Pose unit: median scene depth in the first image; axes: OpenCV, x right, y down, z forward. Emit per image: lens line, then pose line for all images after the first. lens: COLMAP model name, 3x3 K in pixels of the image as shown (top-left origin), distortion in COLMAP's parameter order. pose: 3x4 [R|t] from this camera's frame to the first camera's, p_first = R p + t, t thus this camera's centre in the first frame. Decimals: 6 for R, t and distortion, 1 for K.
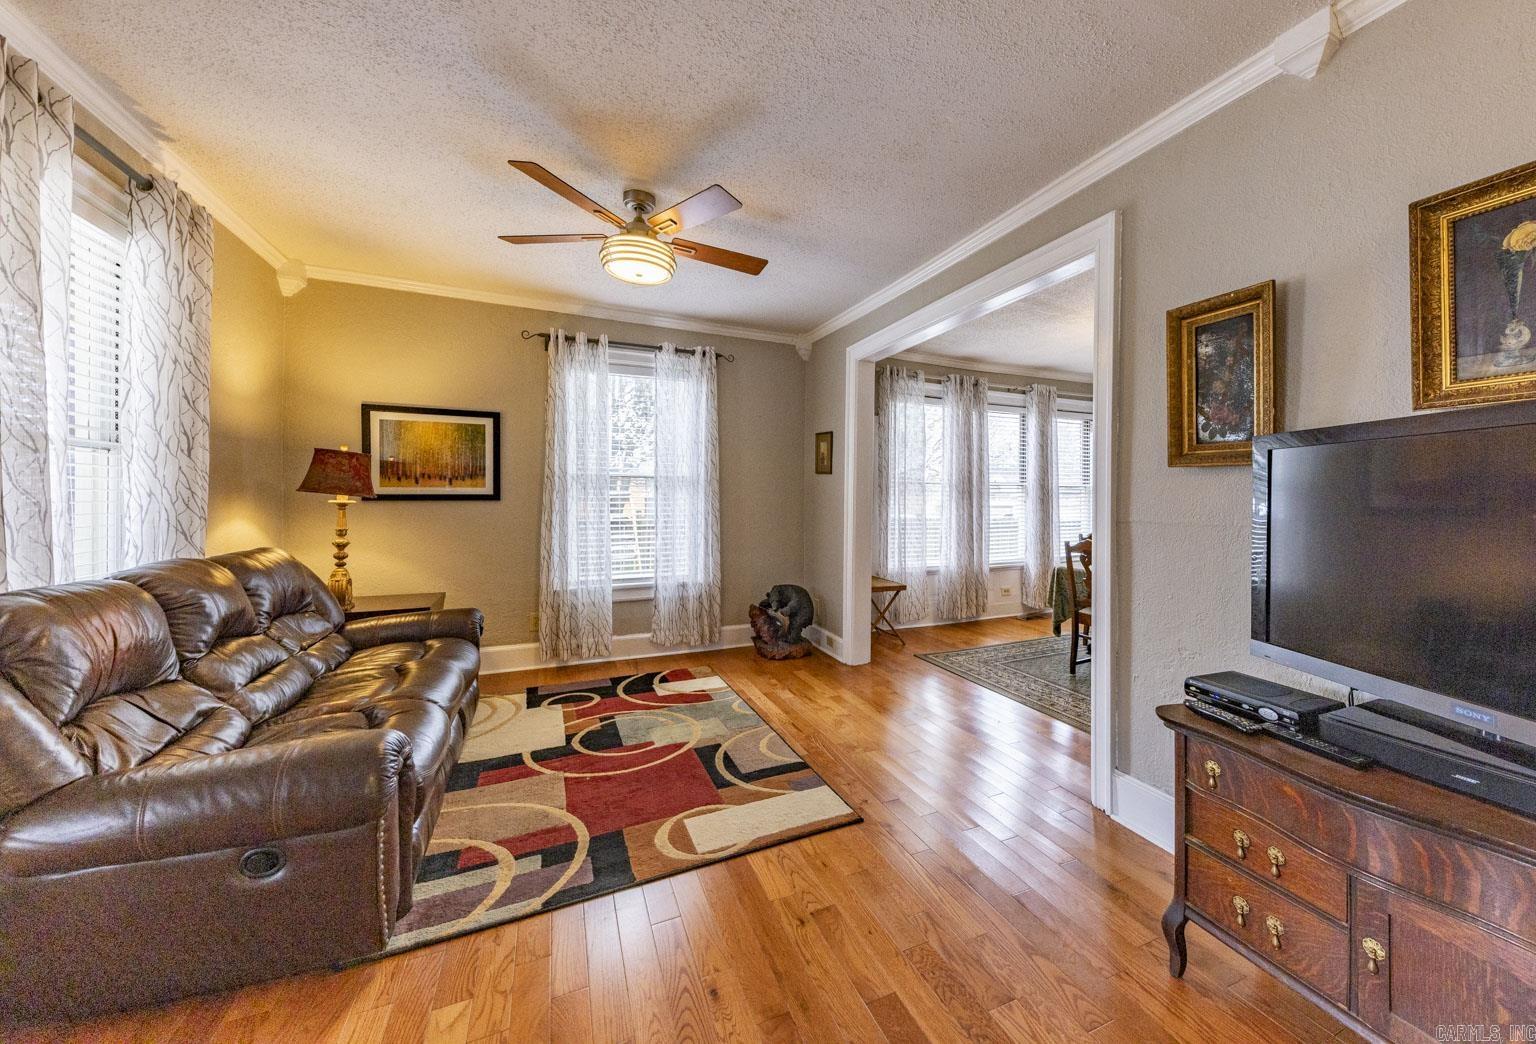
lens RADIAL K [[572.0, 0, 835.3], [0, 572.0, 501.3], [0, 0, 1]] dist [0.001180, -0.000059]
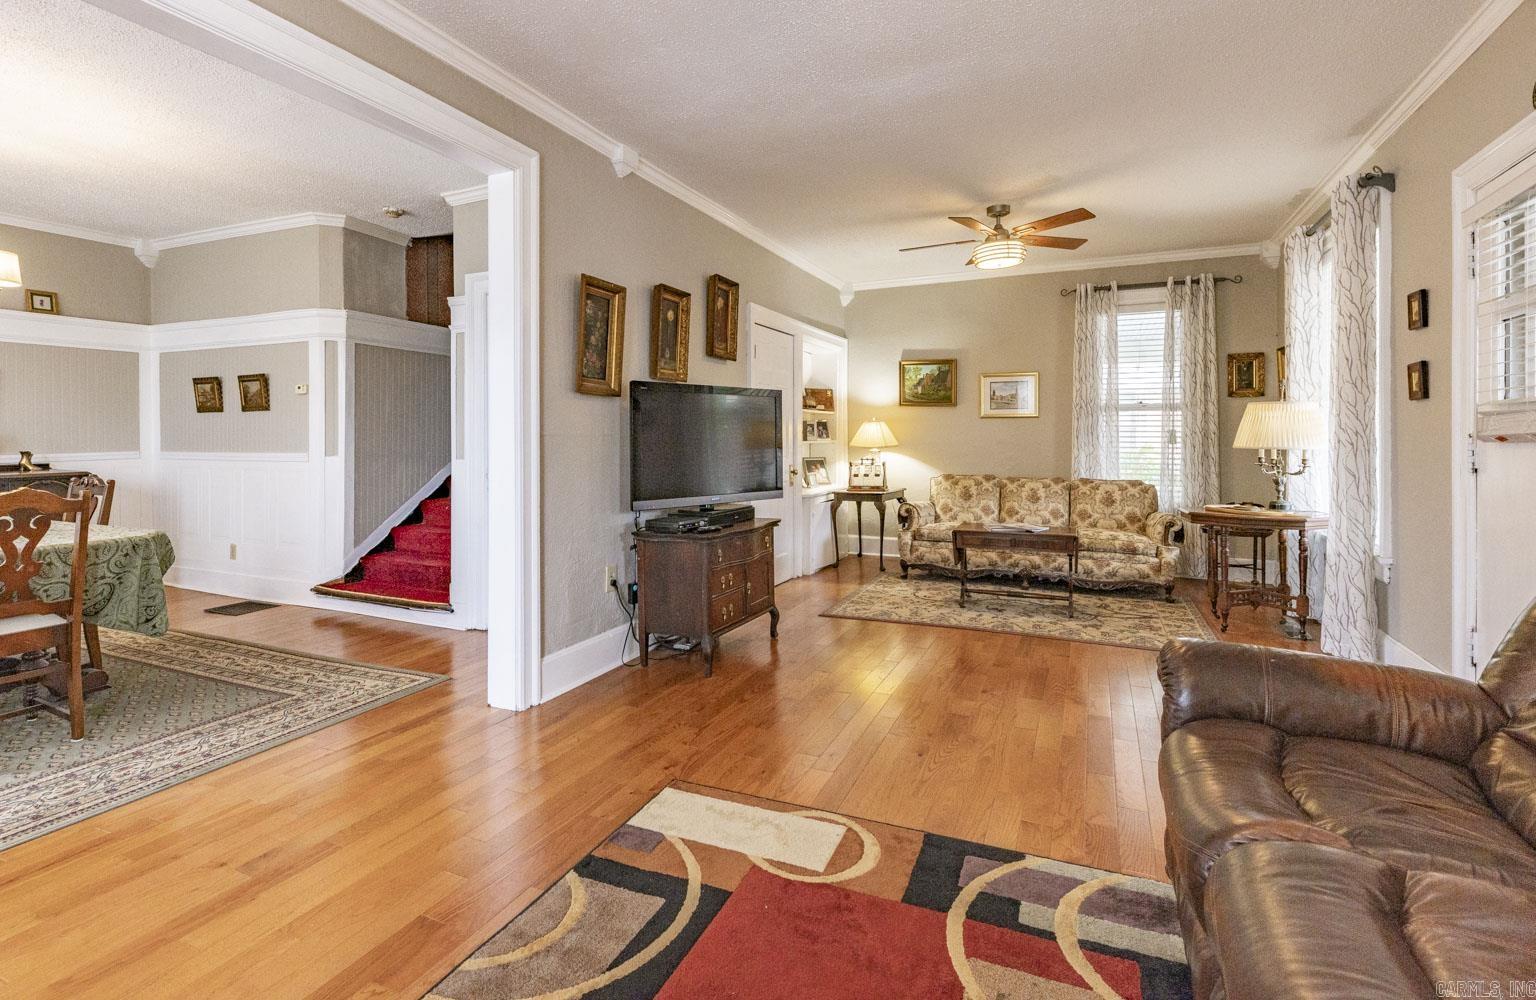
lens RADIAL K [[692.9, 0, 773.4], [0, 692.9, 439.8], [0, 0, 1]] dist [0.009748, 0.000103]
pose [[-0.633834, -0.008191, 0.773426, -0.506564], [0.003354, 0.999905, 0.013339, 0.016877], [-0.773462, 0.011049, -0.633747, 0.915026]]
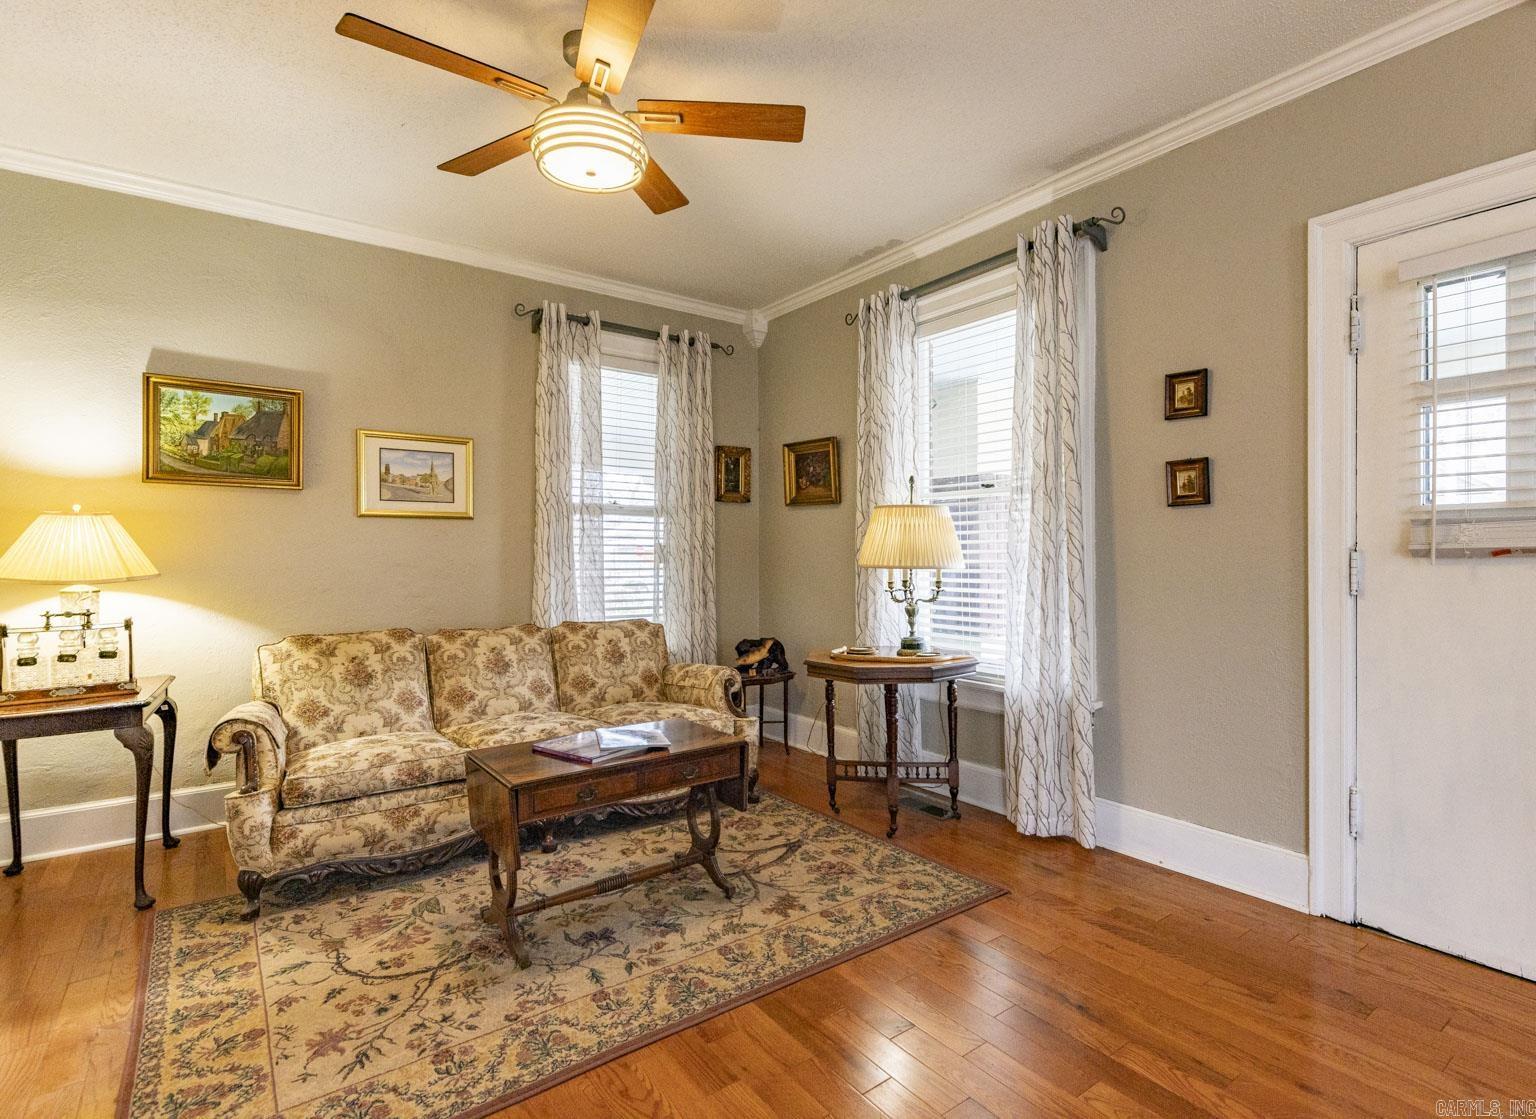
lens RADIAL K [[754.8, 0, 796.5], [0, 754.8, 552.0], [0, 0, 1]] dist [0.016182, -0.009766]
pose [[-0.983444, -0.002972, -0.181187, 0.148504], [-0.003865, 0.999982, 0.004579, 0.026019], [0.181170, 0.005203, -0.983438, 0.448874]]
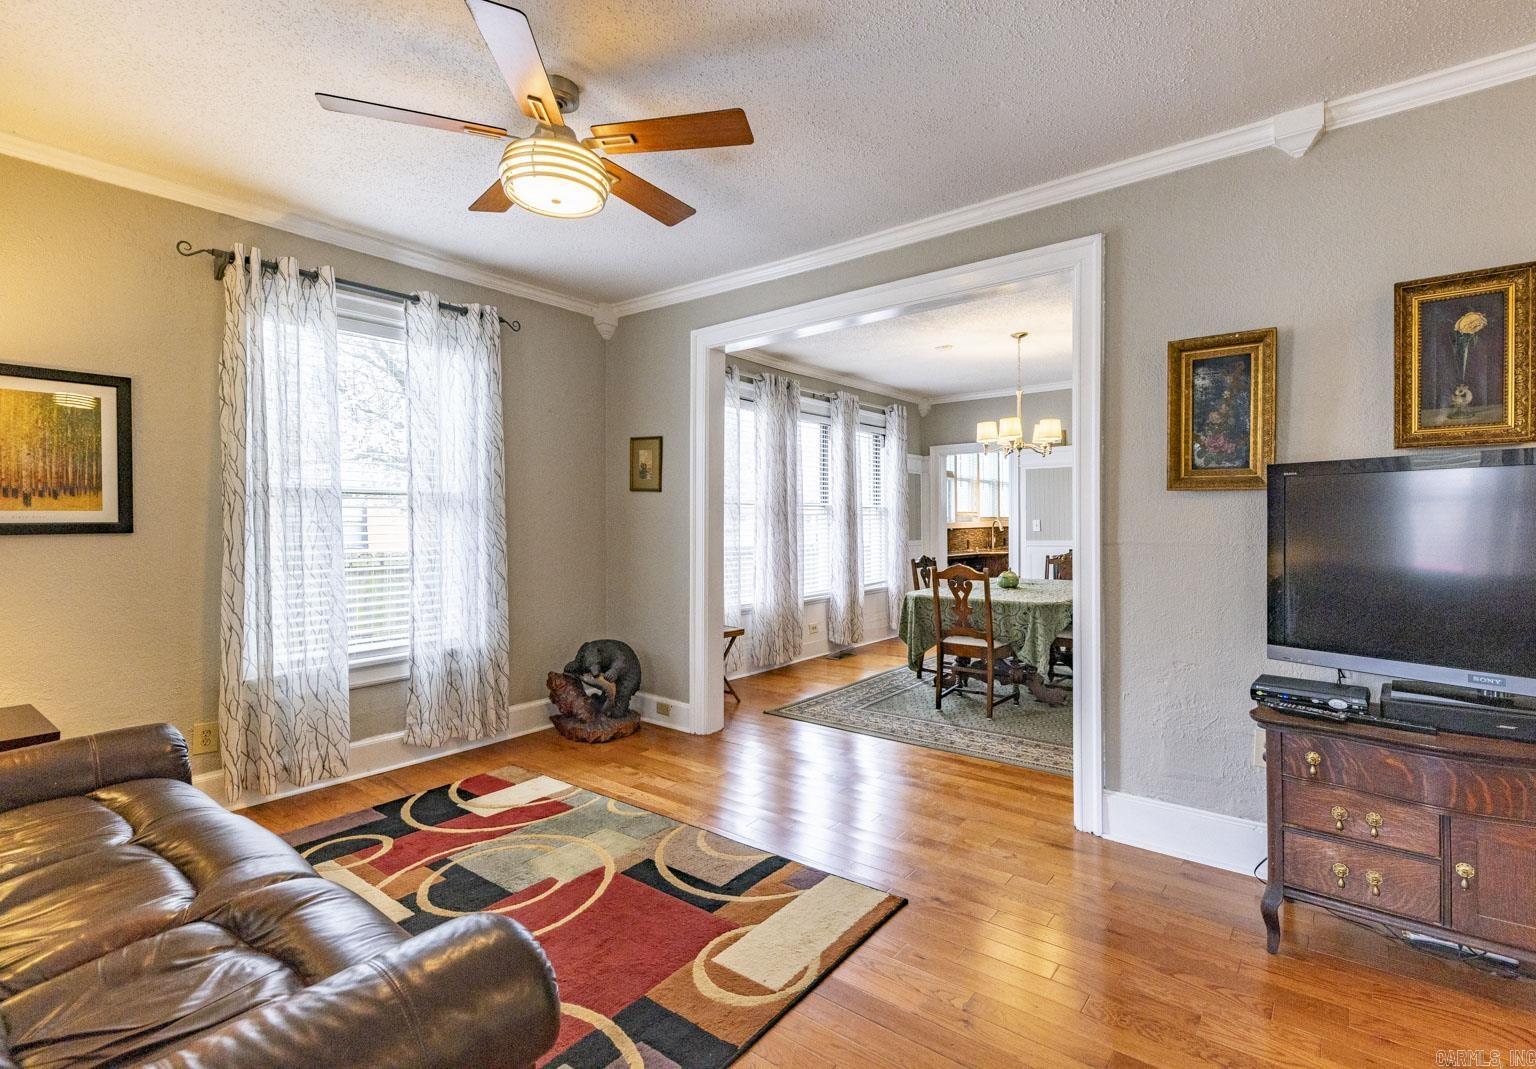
lens RADIAL K [[713.4, 0, 794.0], [0, 713.4, 529.0], [0, 0, 1]] dist [0.001924, 0.000392]
pose [[0.892983, -0.014182, 0.449867, -0.337618], [0.011515, 0.999896, 0.008665, -0.004423], [-0.449943, -0.002557, 0.893054, 0.075005]]
